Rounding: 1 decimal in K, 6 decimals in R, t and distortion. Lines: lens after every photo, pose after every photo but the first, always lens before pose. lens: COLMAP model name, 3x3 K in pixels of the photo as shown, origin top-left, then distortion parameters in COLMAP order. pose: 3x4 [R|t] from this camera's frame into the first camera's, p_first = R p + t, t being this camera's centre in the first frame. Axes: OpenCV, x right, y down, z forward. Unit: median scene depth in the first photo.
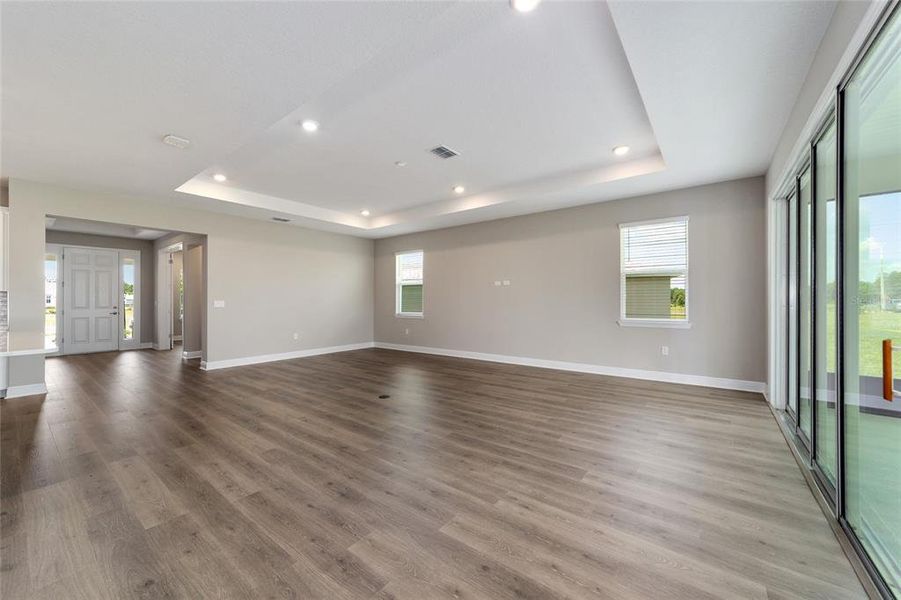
lens RADIAL K [[345.8, 0, 444.7], [0, 345.8, 300.7], [0, 0, 1]] dist [-0.005458, -0.000003]
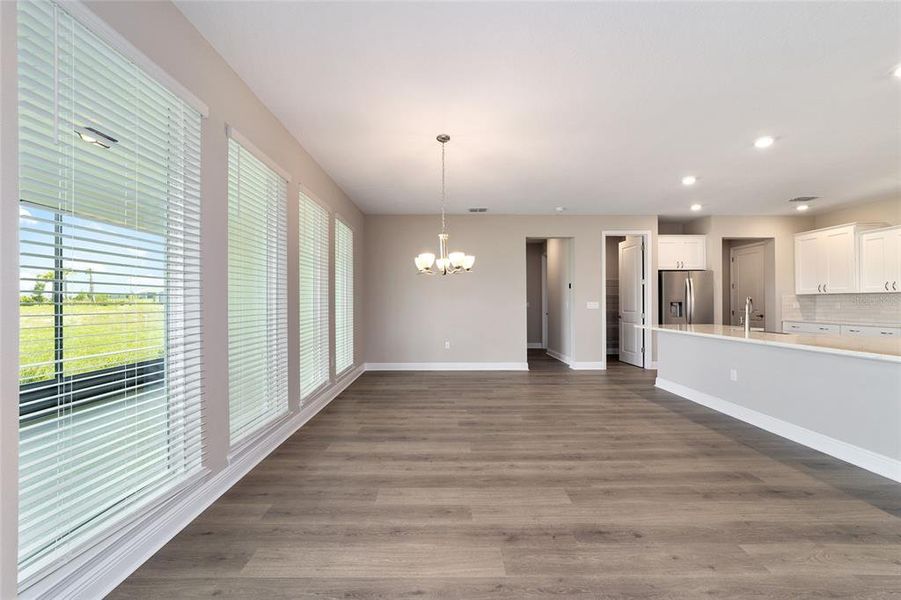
lens RADIAL K [[348.4, 0, 448.2], [0, 348.4, 305.8], [0, 0, 1]] dist [-0.009222, 0.006391]
pose [[-0.784266, 0.009910, -0.620345, 0.111457], [0.006573, 0.999949, 0.007664, -0.000234], [0.620389, 0.001933, -0.784292, 0.414979]]
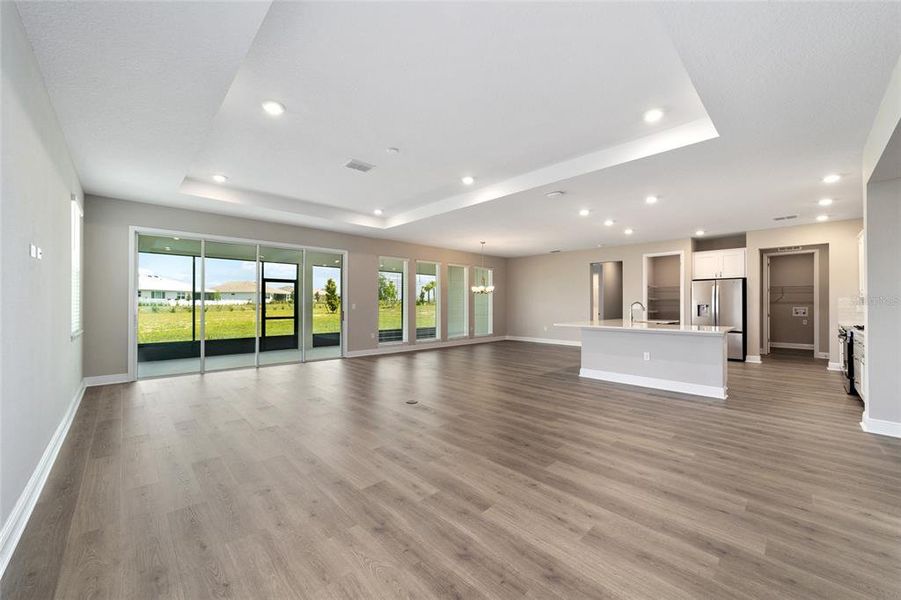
lens RADIAL K [[343.0, 0, 446.7], [0, 343.0, 304.2], [0, 0, 1]] dist [-0.002538, 0.000256]
pose [[-0.989948, 0.001043, 0.141429, -0.323641], [0.000755, 0.999998, -0.002088, 0.001559], [-0.141431, -0.001960, -0.989946, 1.558825]]
